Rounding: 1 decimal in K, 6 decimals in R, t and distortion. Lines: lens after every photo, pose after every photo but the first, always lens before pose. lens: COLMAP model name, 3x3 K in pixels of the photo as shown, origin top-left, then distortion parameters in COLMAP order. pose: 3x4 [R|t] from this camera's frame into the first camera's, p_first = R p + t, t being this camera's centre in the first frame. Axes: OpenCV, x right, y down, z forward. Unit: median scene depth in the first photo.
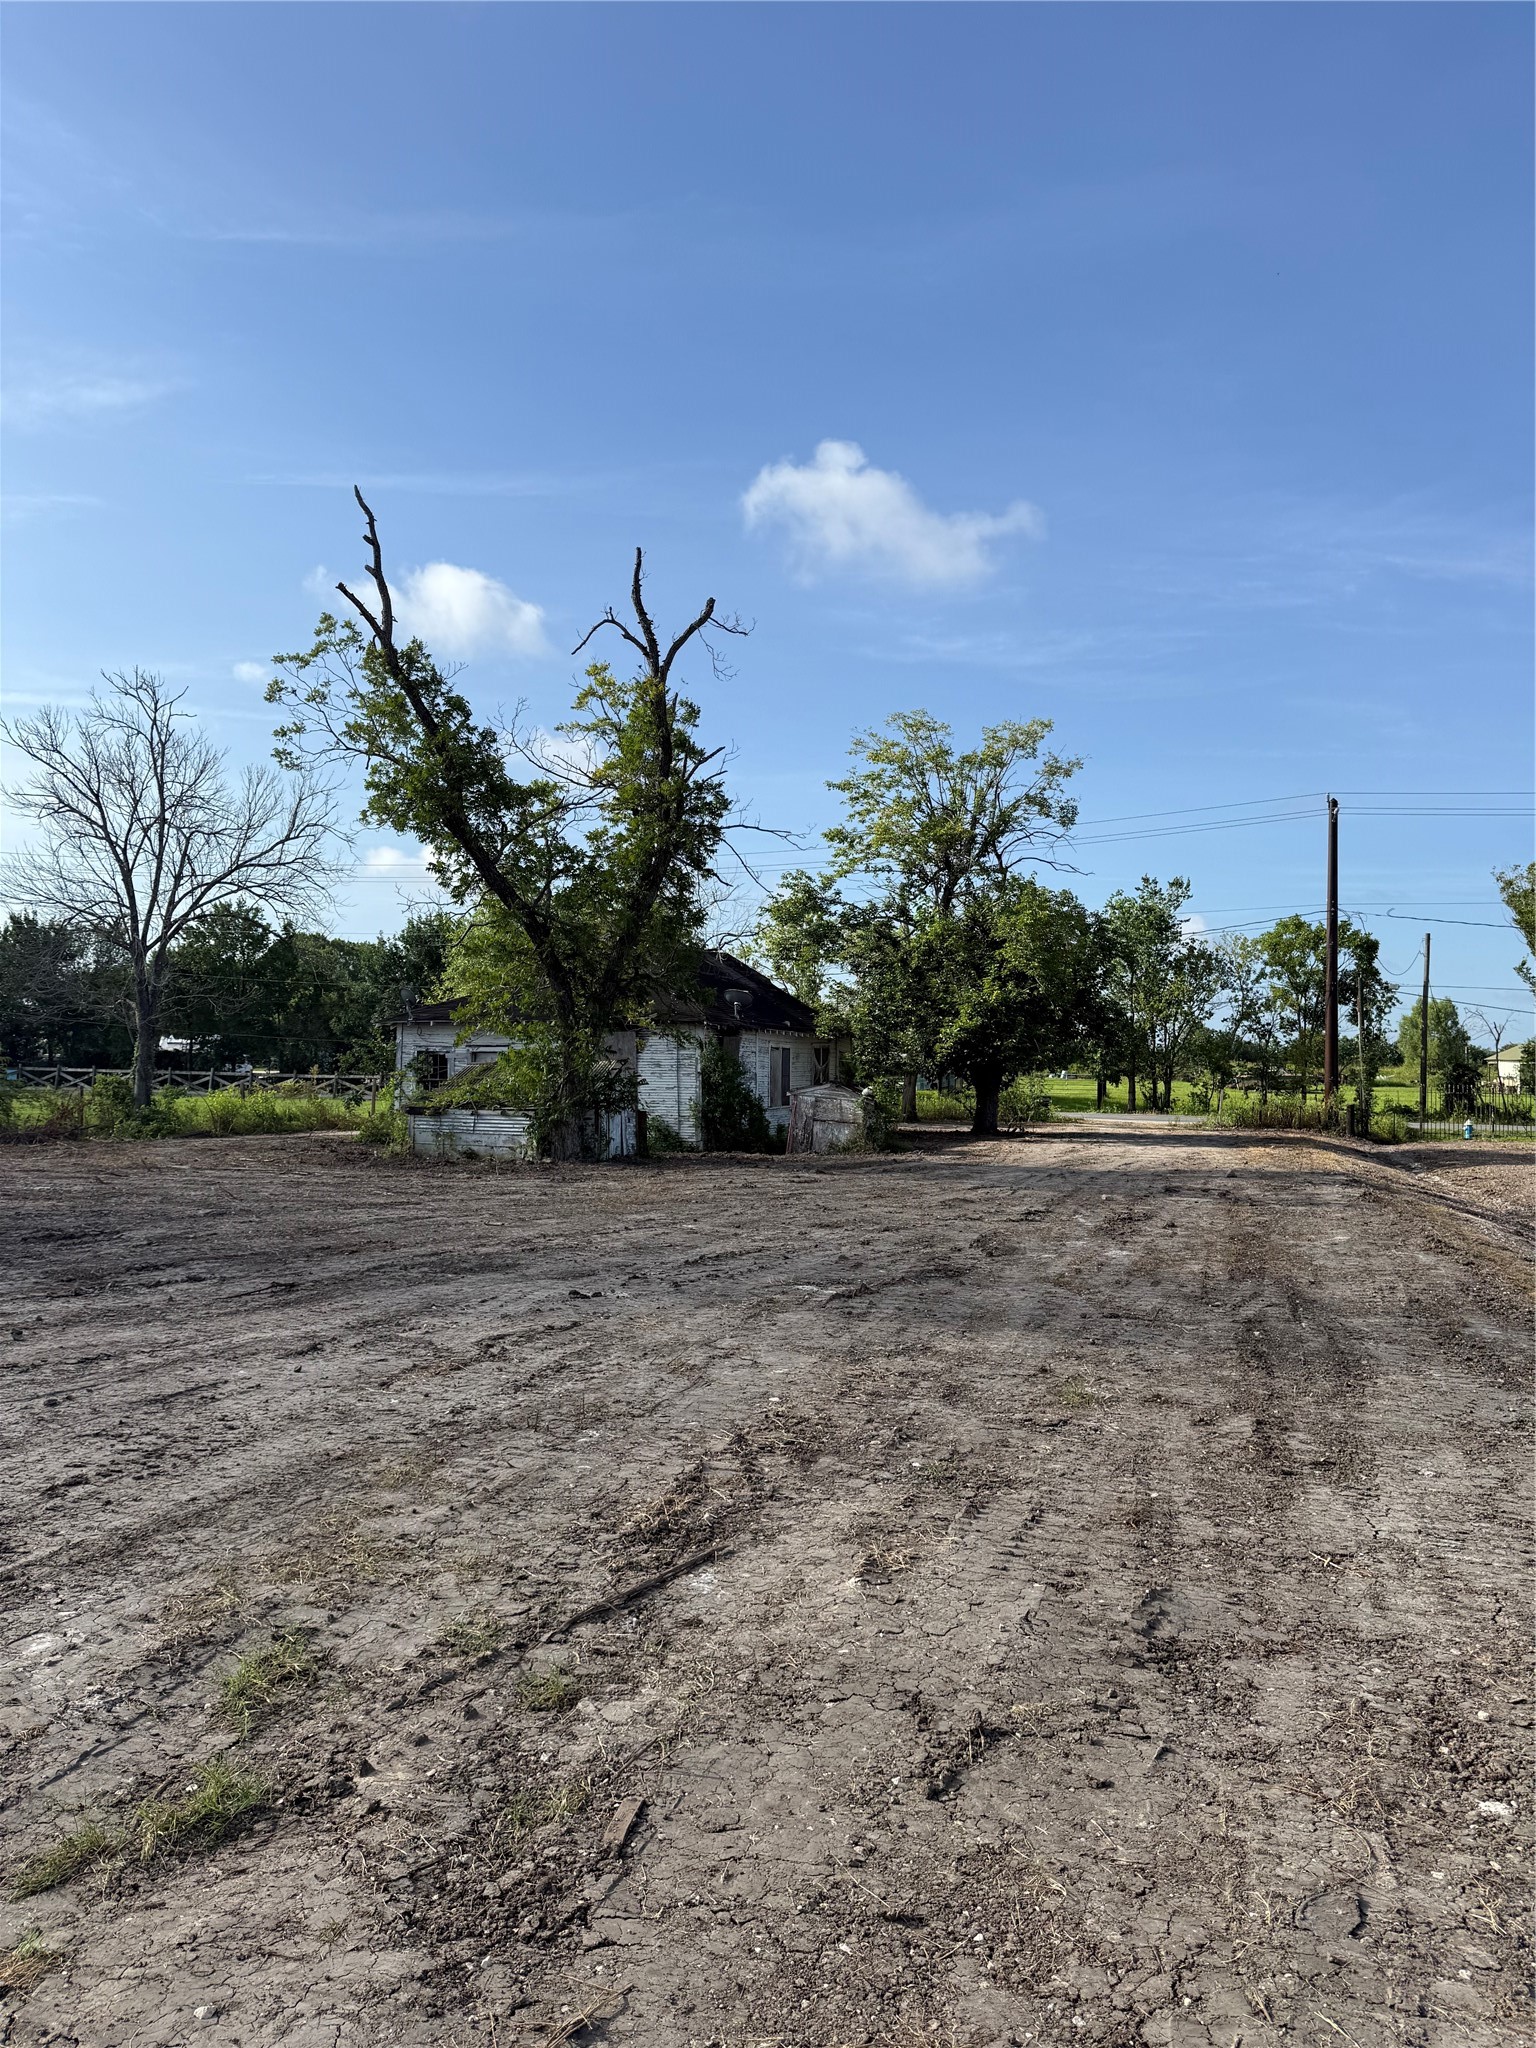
lens RADIAL K [[1437.4, 0, 762.0], [0, 1437.4, 1020.3], [0, 0, 1]] dist [0.095498, -0.004129]
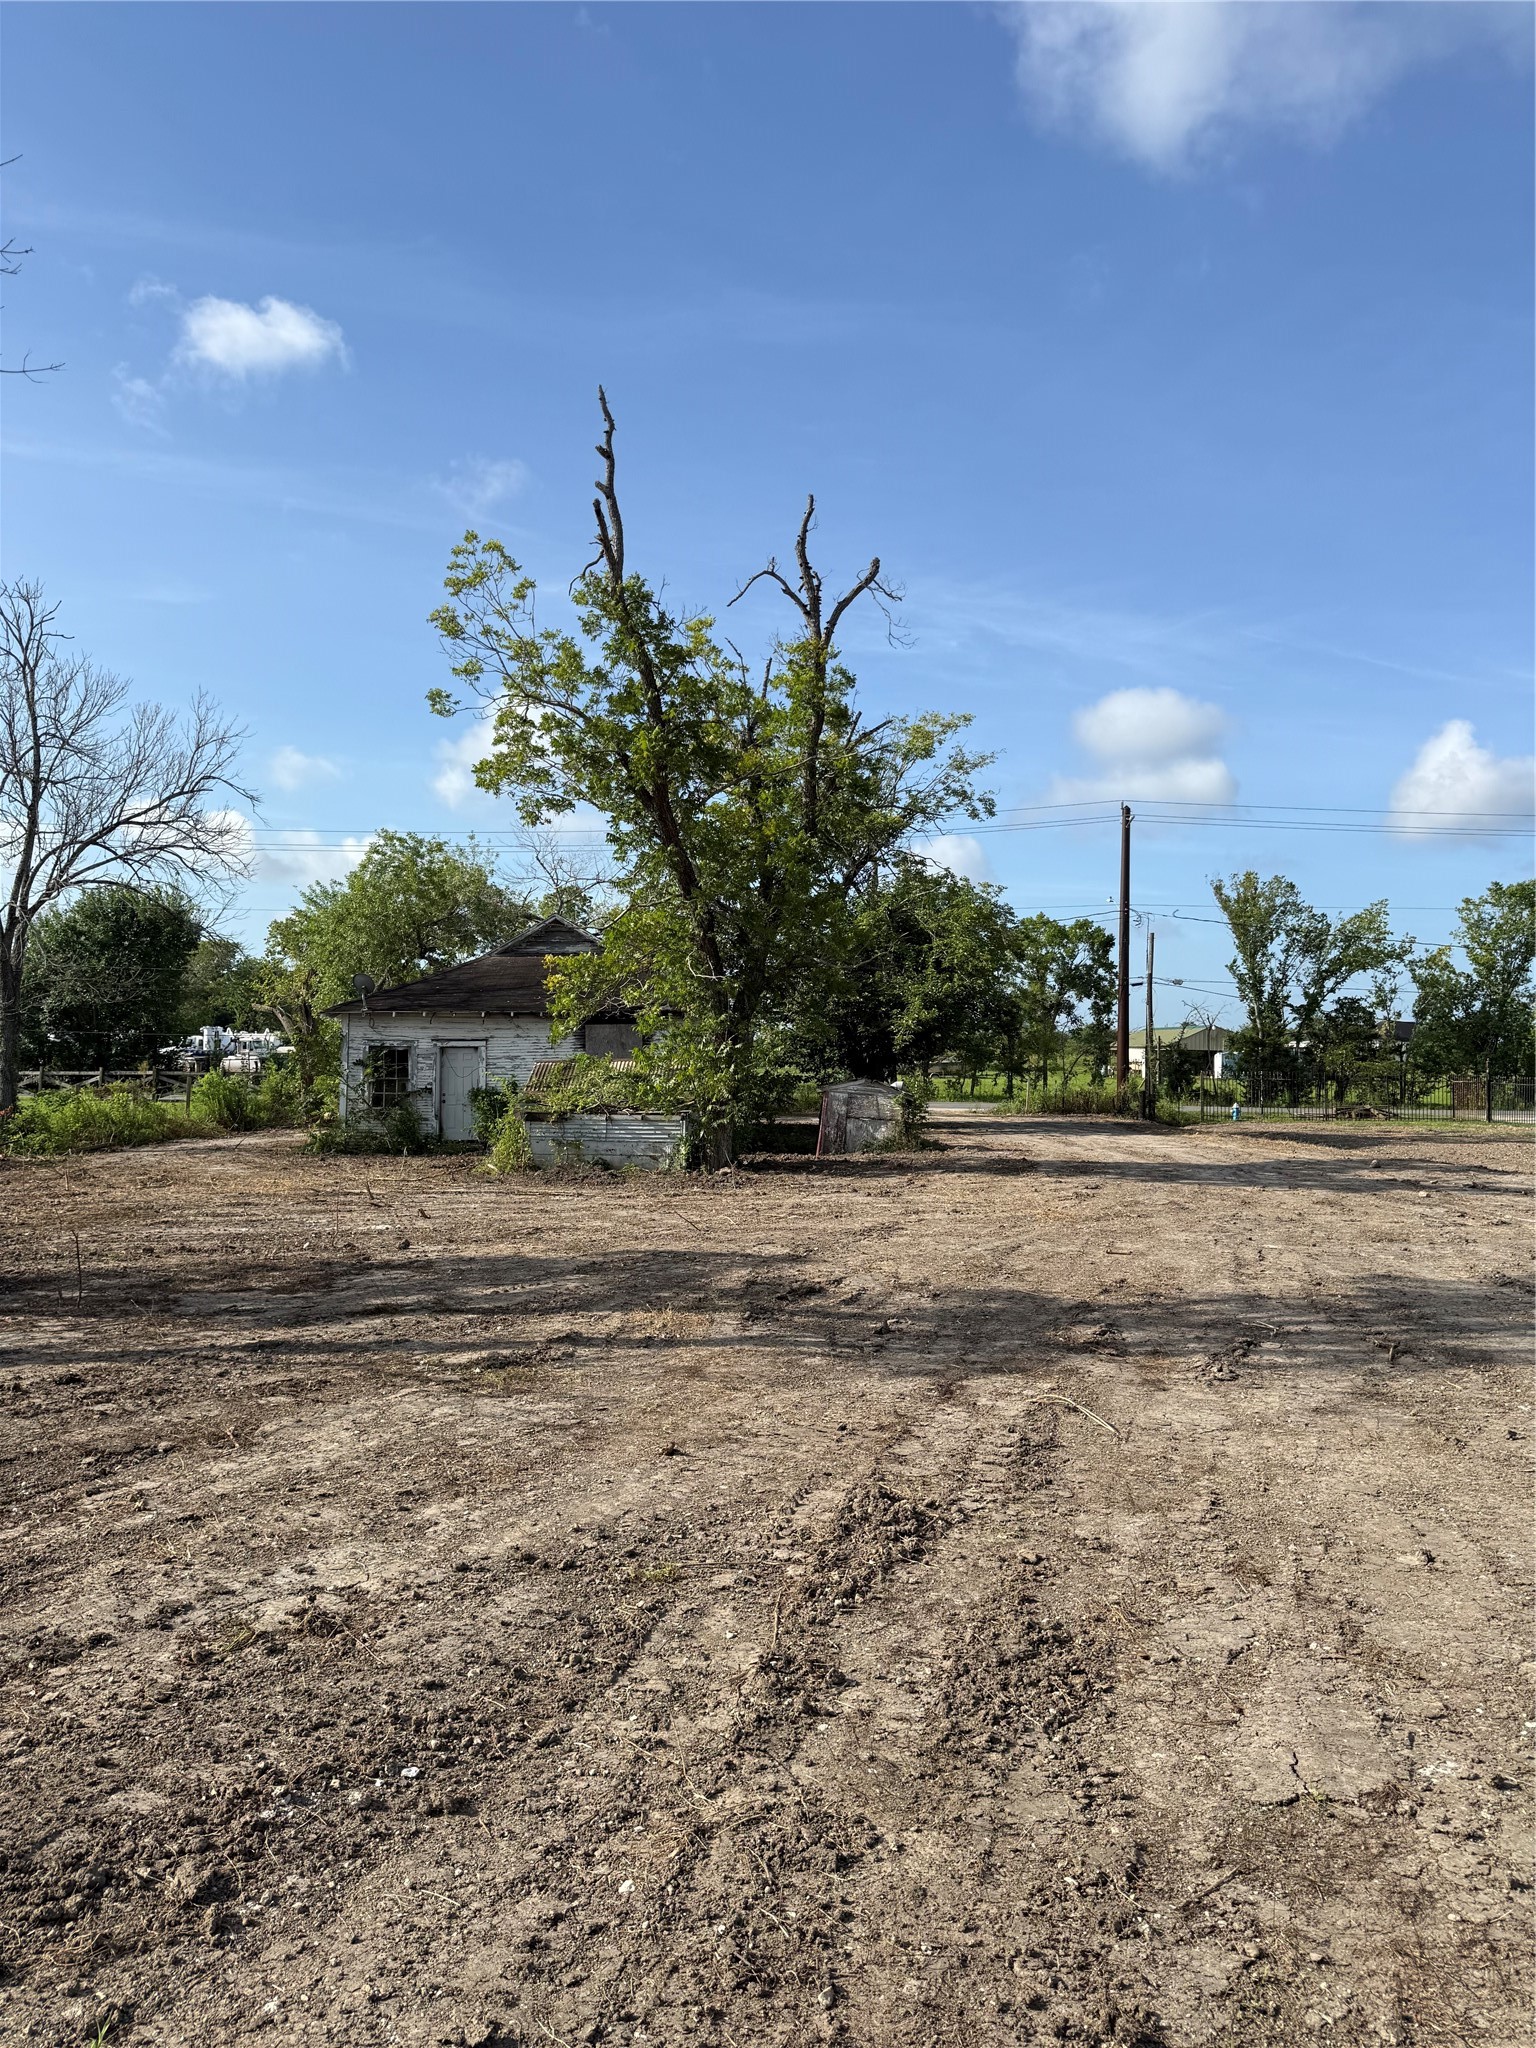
lens RADIAL K [[1437.4, 0, 760.8], [0, 1437.4, 1032.2], [0, 0, 1]] dist [0.095498, -0.004129]
pose [[0.952239, 0.000222, 0.305353, -0.237442], [-0.005595, 0.999845, 0.016721, -0.002348], [-0.305301, -0.017631, 0.952093, 0.082453]]
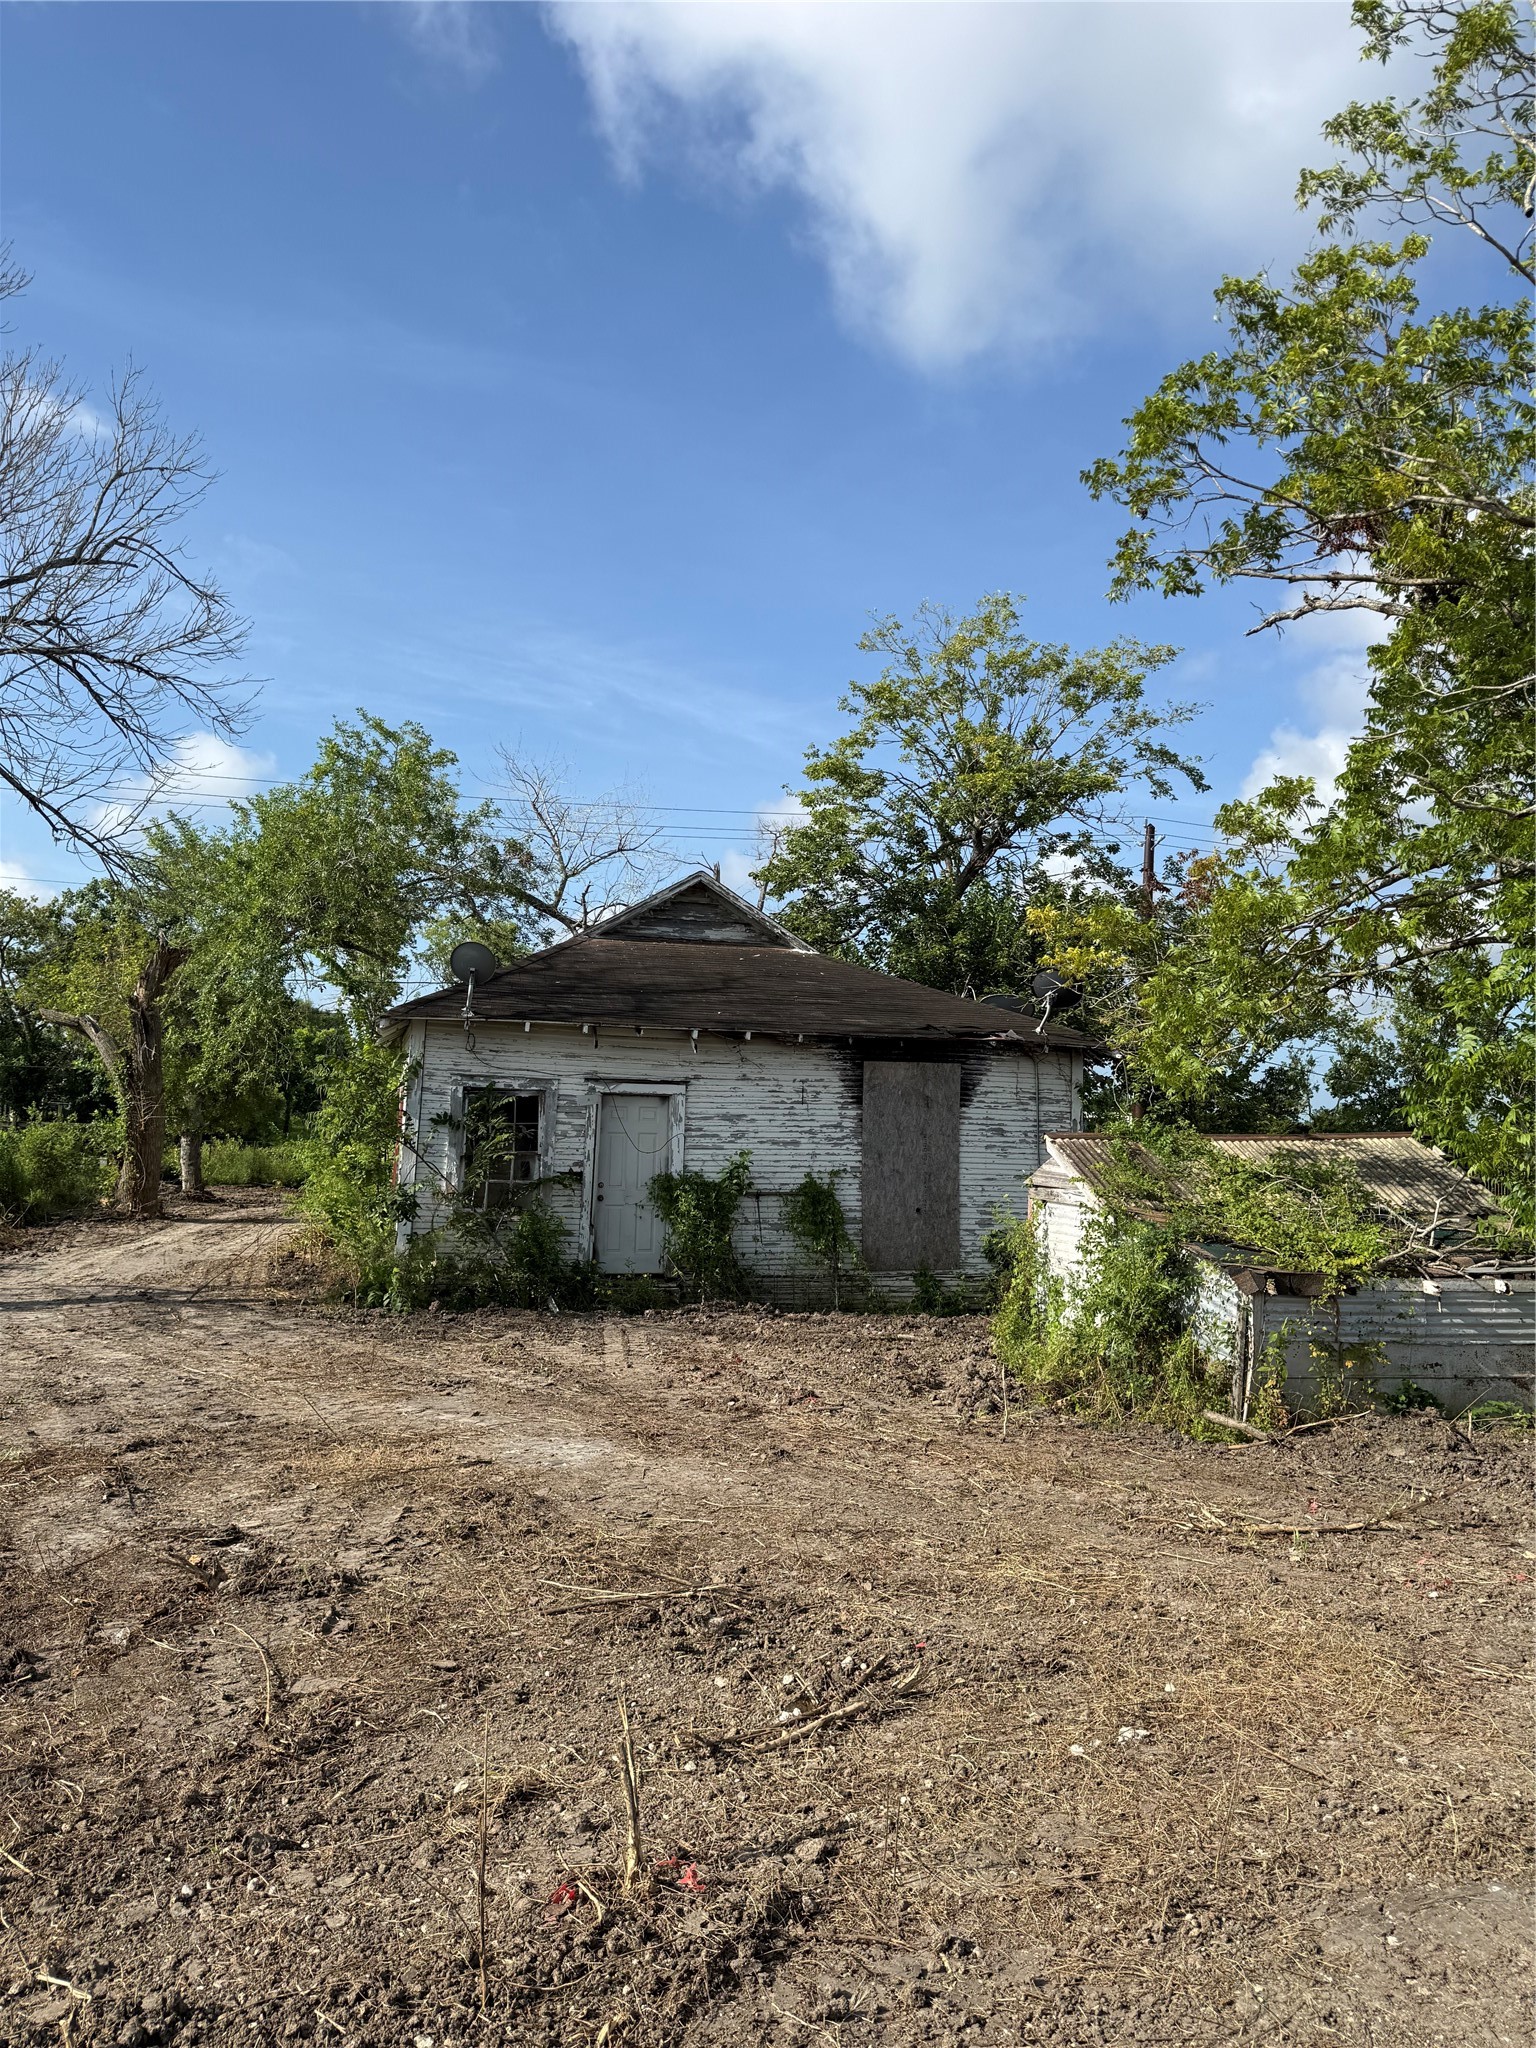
lens RADIAL K [[1437.4, 0, 786.8], [0, 1437.4, 1020.2], [0, 0, 1]] dist [0.095498, -0.004129]
pose [[0.830192, 0.057233, 0.554532, -0.341369], [-0.044247, 0.998343, -0.036795, 0.010966], [-0.555719, 0.006010, 0.831349, 0.489600]]
